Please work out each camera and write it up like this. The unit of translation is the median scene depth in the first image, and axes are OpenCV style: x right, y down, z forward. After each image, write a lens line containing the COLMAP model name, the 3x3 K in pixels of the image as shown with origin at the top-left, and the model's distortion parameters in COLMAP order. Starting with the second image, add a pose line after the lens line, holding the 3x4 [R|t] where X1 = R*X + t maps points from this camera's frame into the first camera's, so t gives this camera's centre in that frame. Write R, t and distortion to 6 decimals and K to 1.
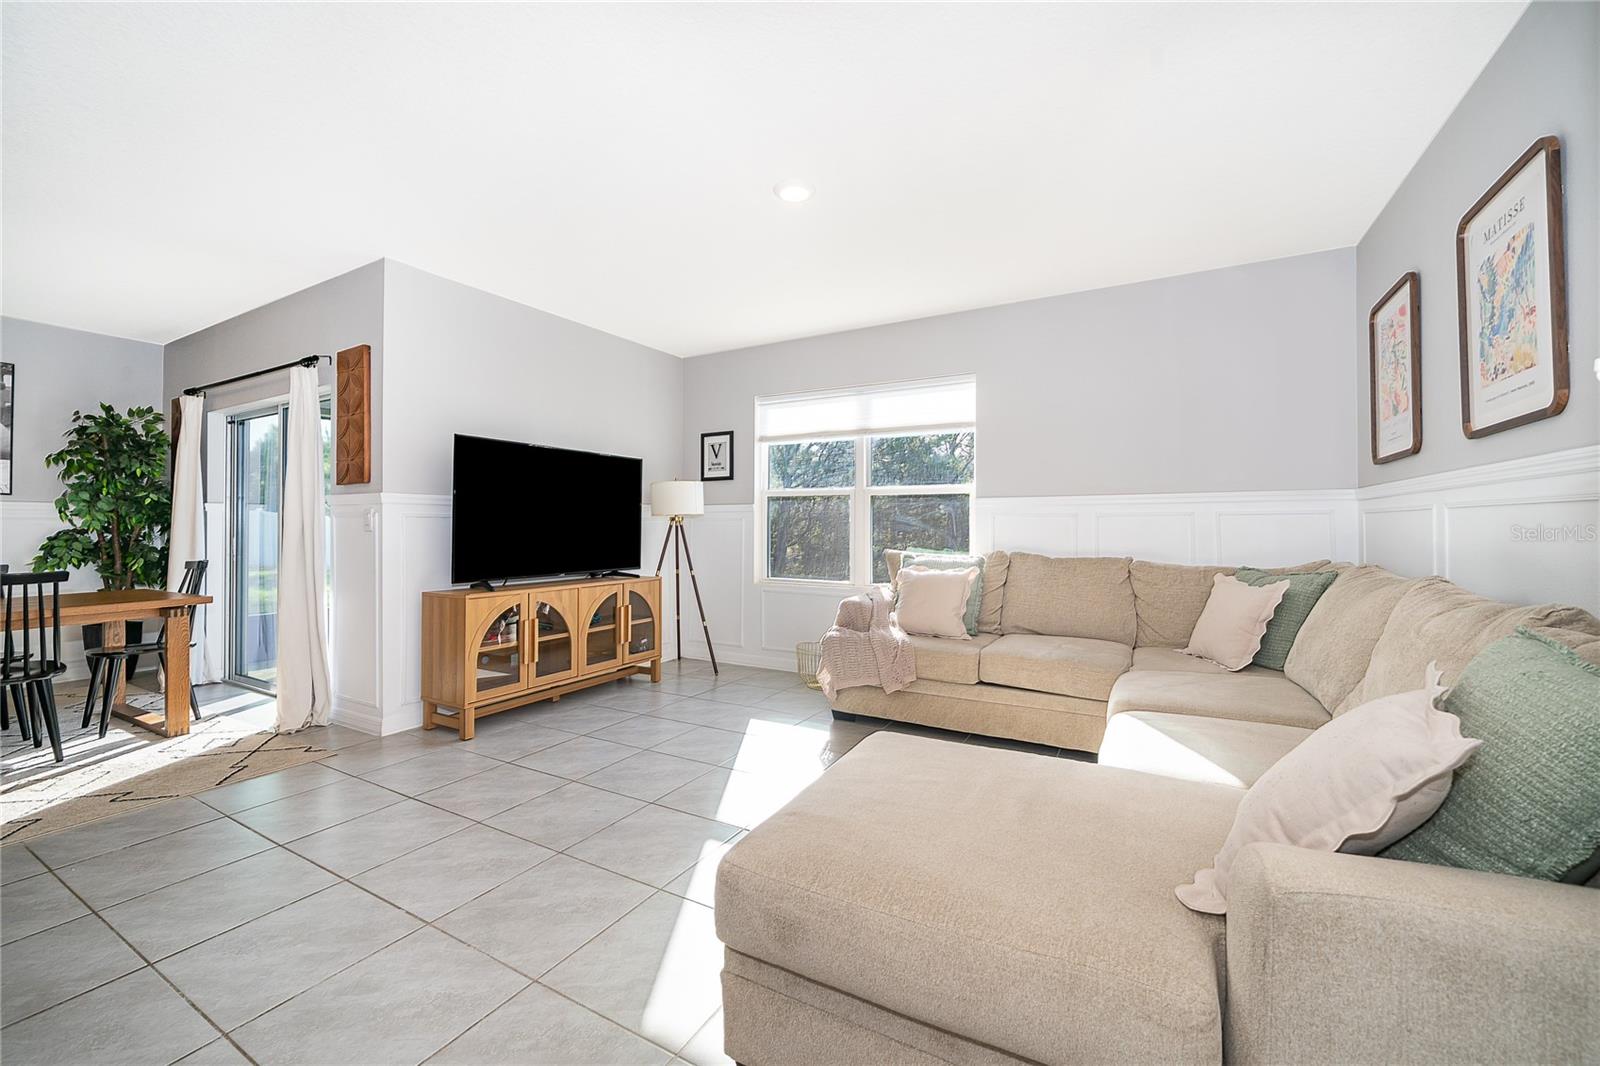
lens RADIAL K [[633.7, 0, 799.7], [0, 633.7, 526.9], [0, 0, 1]] dist [-0.002619, -0.000304]
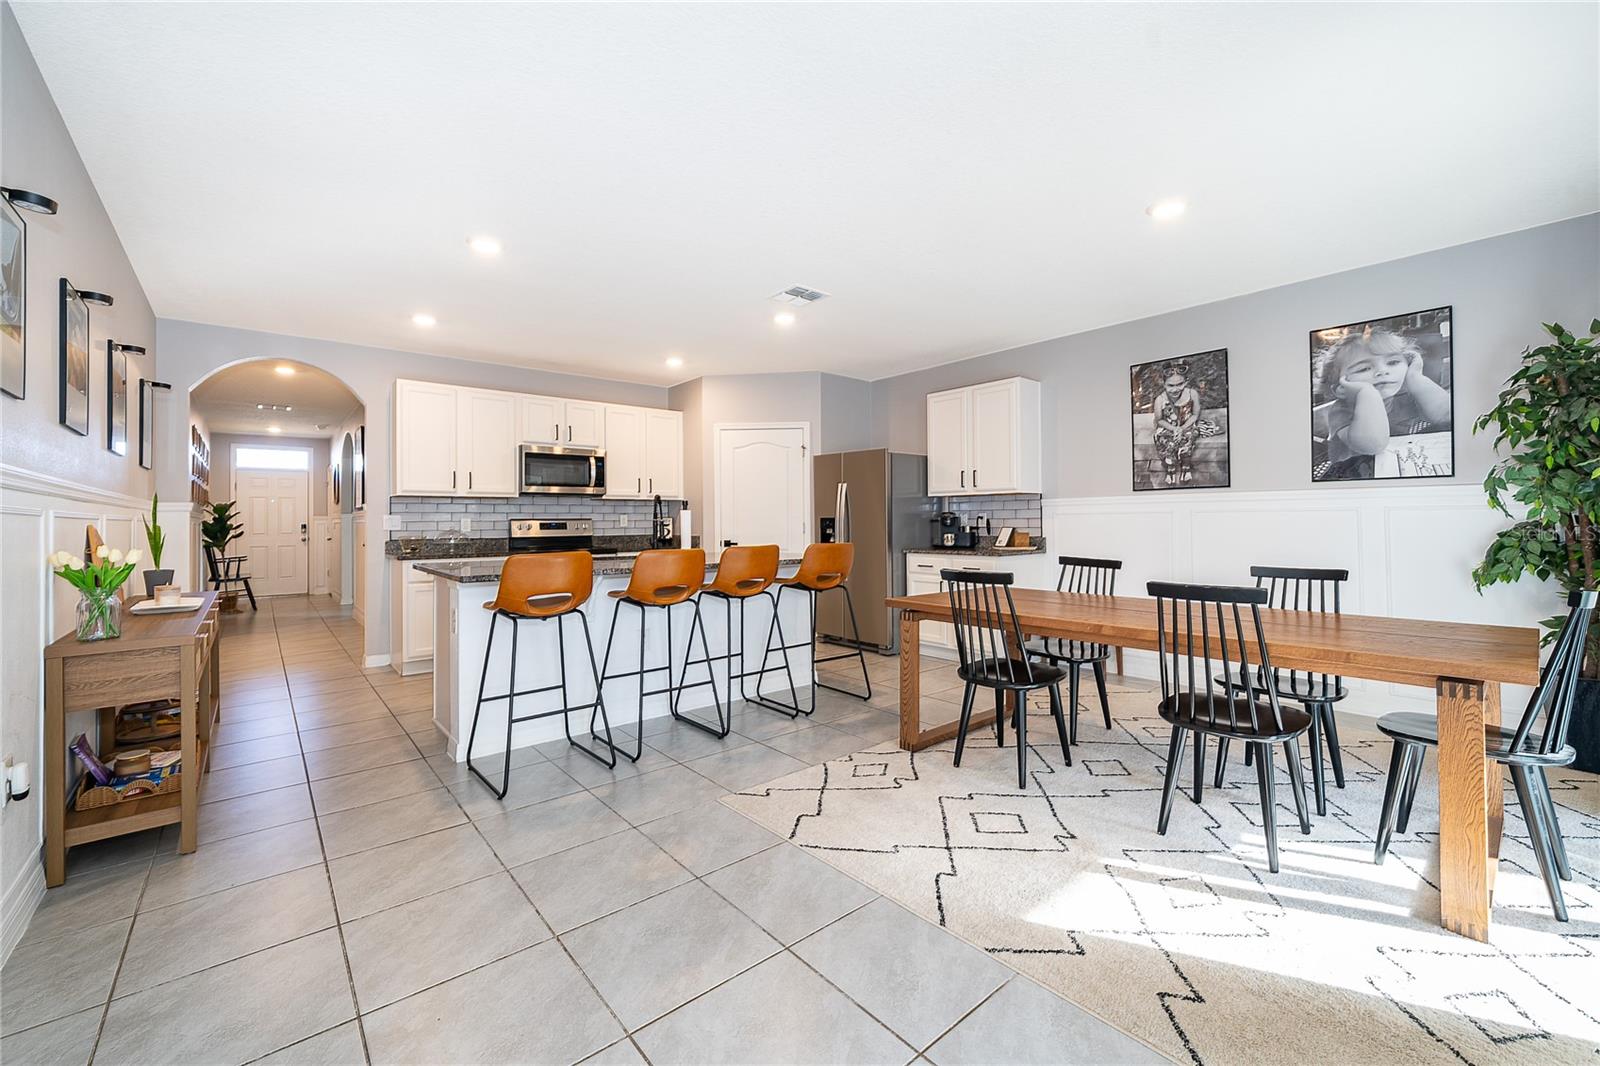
lens RADIAL K [[644.8, 0, 796.9], [0, 644.8, 515.0], [0, 0, 1]] dist [-0.000663, -0.000257]
pose [[-0.345117, -0.006197, -0.938539, -0.233333], [0.007726, 0.999926, -0.009443, -0.002987], [0.938528, -0.010510, -0.345044, 0.505468]]
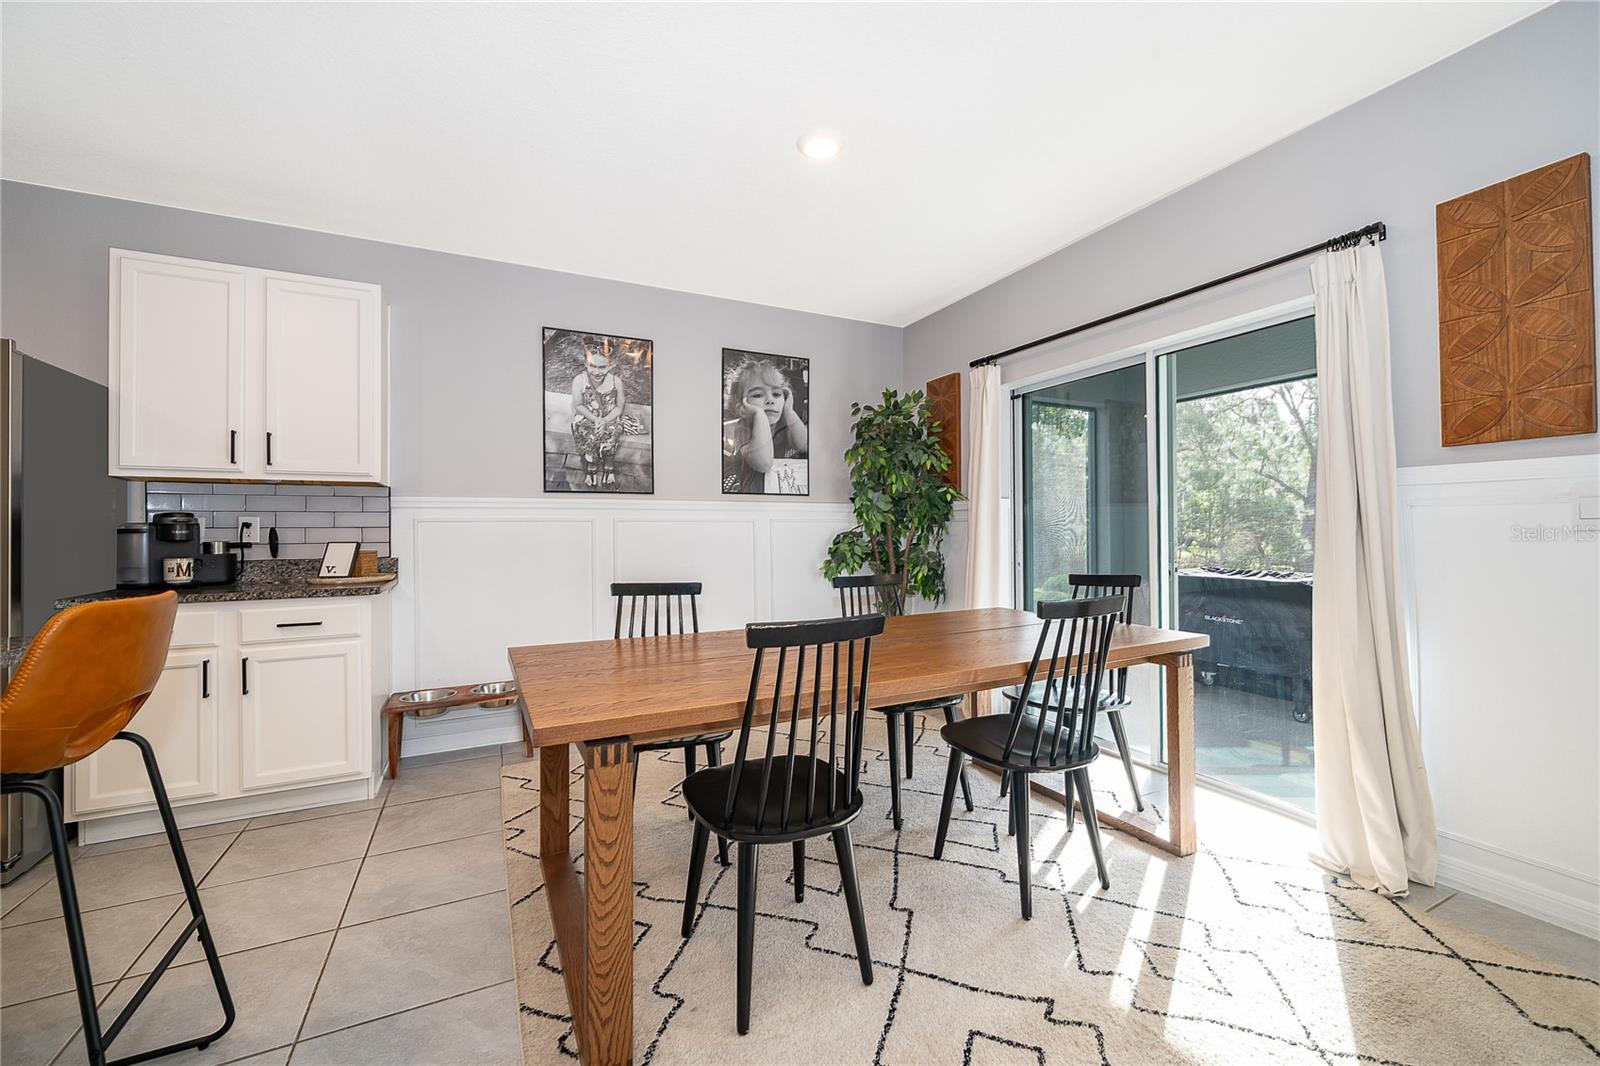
lens RADIAL K [[633.7, 0, 799.7], [0, 633.7, 526.9], [0, 0, 1]] dist [-0.002619, -0.000304]
pose [[0.830160, -0.009675, -0.557441, -0.703090], [0.006505, 0.999949, -0.007667, 0.003210], [0.557487, 0.002739, 0.830181, 0.190453]]
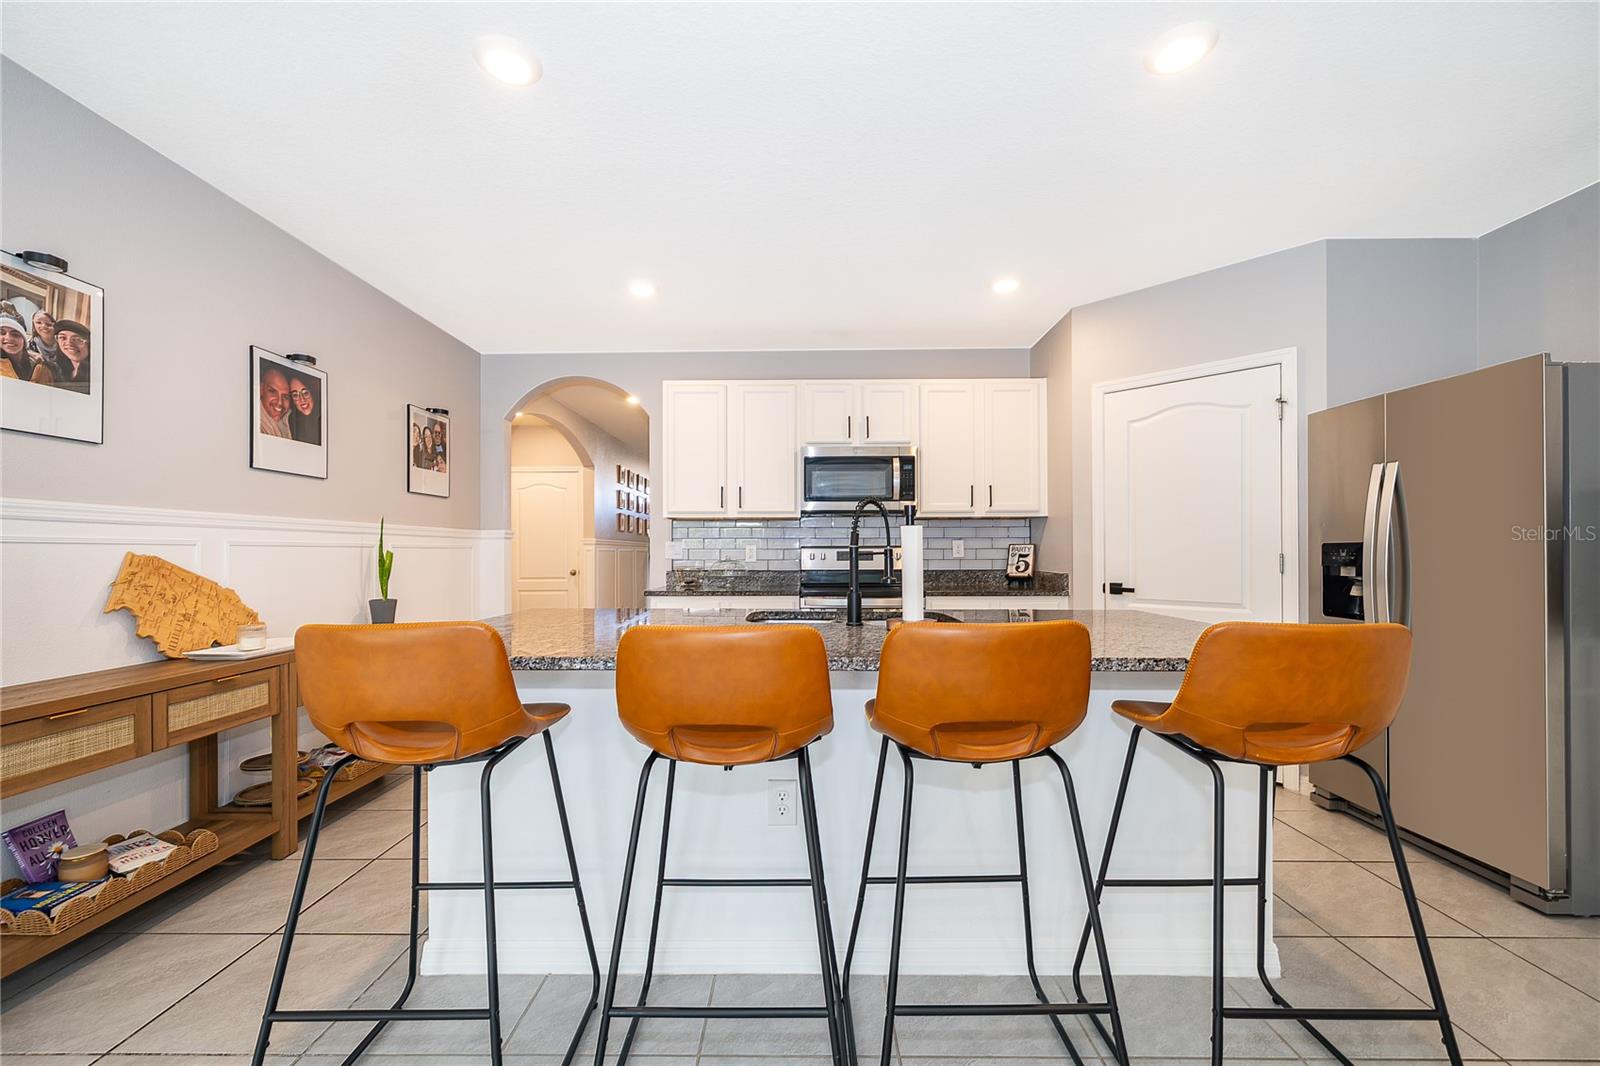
lens RADIAL K [[626.3, 0, 799.3], [0, 626.3, 549.9], [0, 0, 1]] dist [-0.001000, -0.000130]
pose [[-0.870822, 0.000535, -0.491599, -0.759838], [0.002917, 0.999987, -0.004080, -0.001941], [0.491590, -0.004987, -0.870812, 0.370471]]
